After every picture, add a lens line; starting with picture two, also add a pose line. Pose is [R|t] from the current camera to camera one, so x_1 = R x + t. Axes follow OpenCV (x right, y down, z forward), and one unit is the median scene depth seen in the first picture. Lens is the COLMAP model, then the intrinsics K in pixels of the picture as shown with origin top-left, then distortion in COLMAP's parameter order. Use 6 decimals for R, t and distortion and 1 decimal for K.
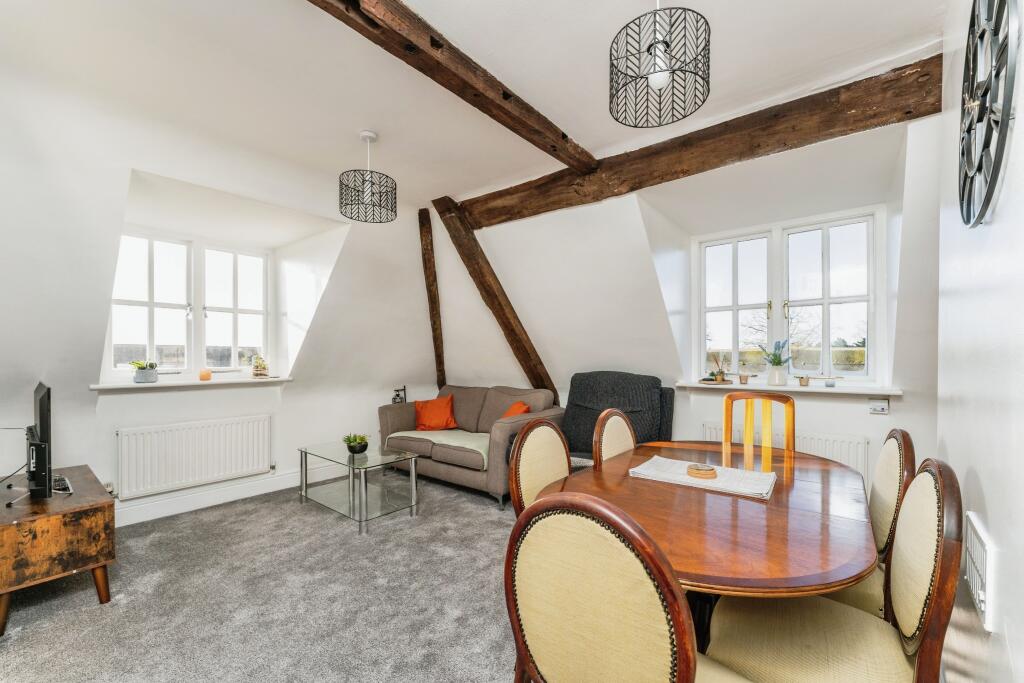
lens RADIAL K [[413.6, 0, 505.9], [0, 413.6, 355.7], [0, 0, 1]] dist [-0.000354, -0.000104]
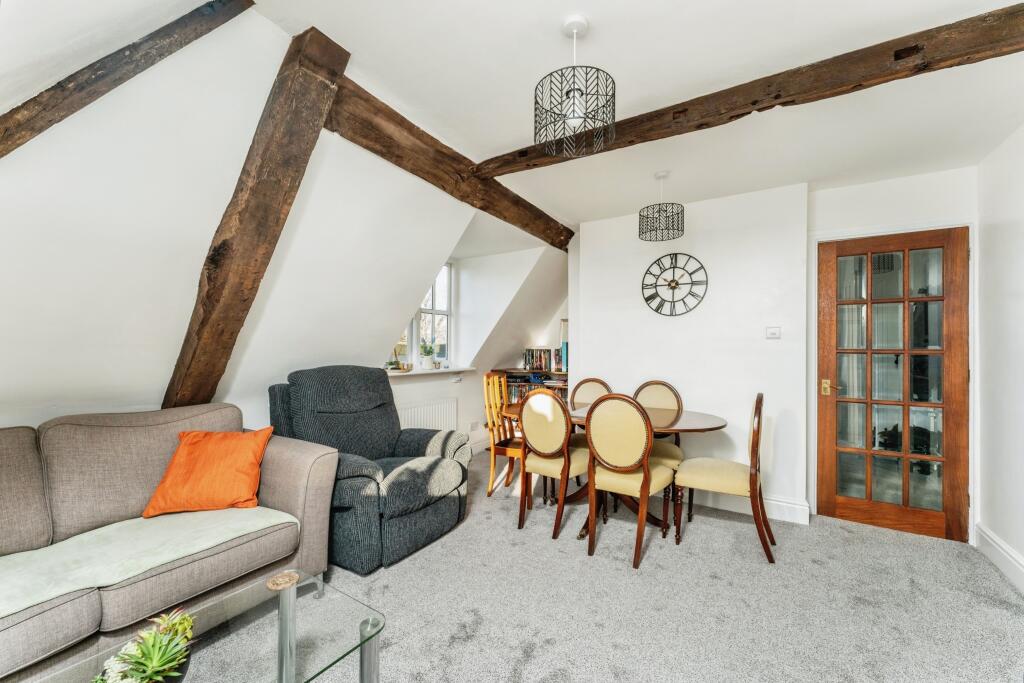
lens RADIAL K [[413.6, 0, 512.0], [0, 413.6, 341.5], [0, 0, 1]] dist [0.000182, 0.000098]
pose [[-0.128551, 0.017709, 0.991545, -0.732208], [-0.007919, 0.999790, -0.018883, 0.002455], [-0.991671, -0.010280, -0.128384, 0.884042]]
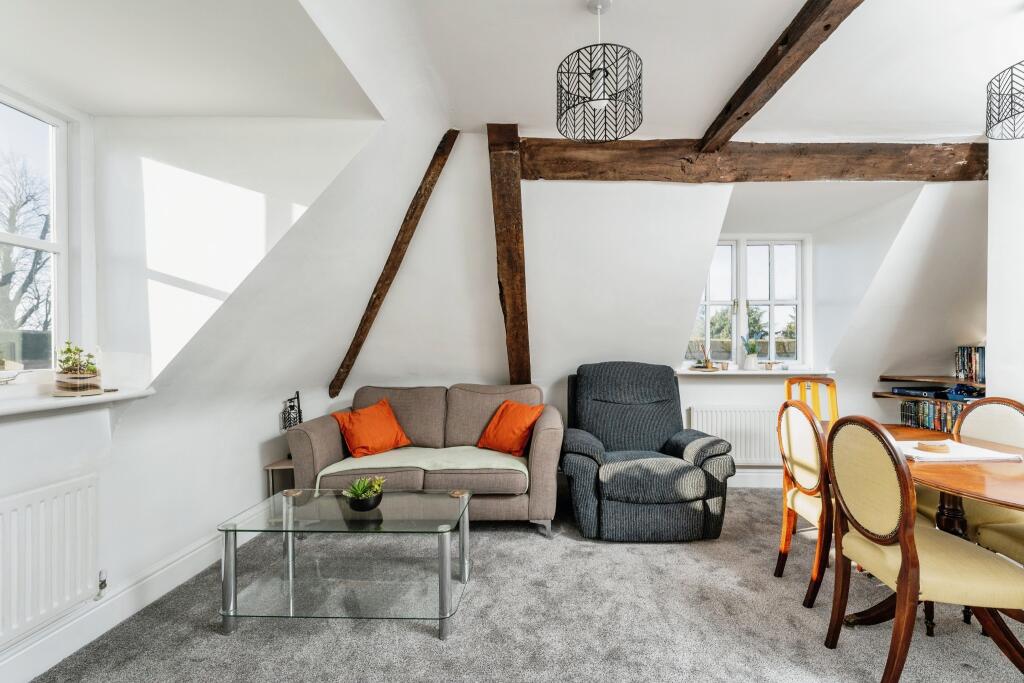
lens RADIAL K [[437.6, 0, 540.0], [0, 437.6, 343.6], [0, 0, 1]] dist [0.000248, 0.000212]
pose [[0.784185, 0.002053, 0.620523, -0.606709], [-0.003096, 0.999995, 0.000604, -0.003602], [-0.620519, -0.002395, 0.784188, 0.385988]]
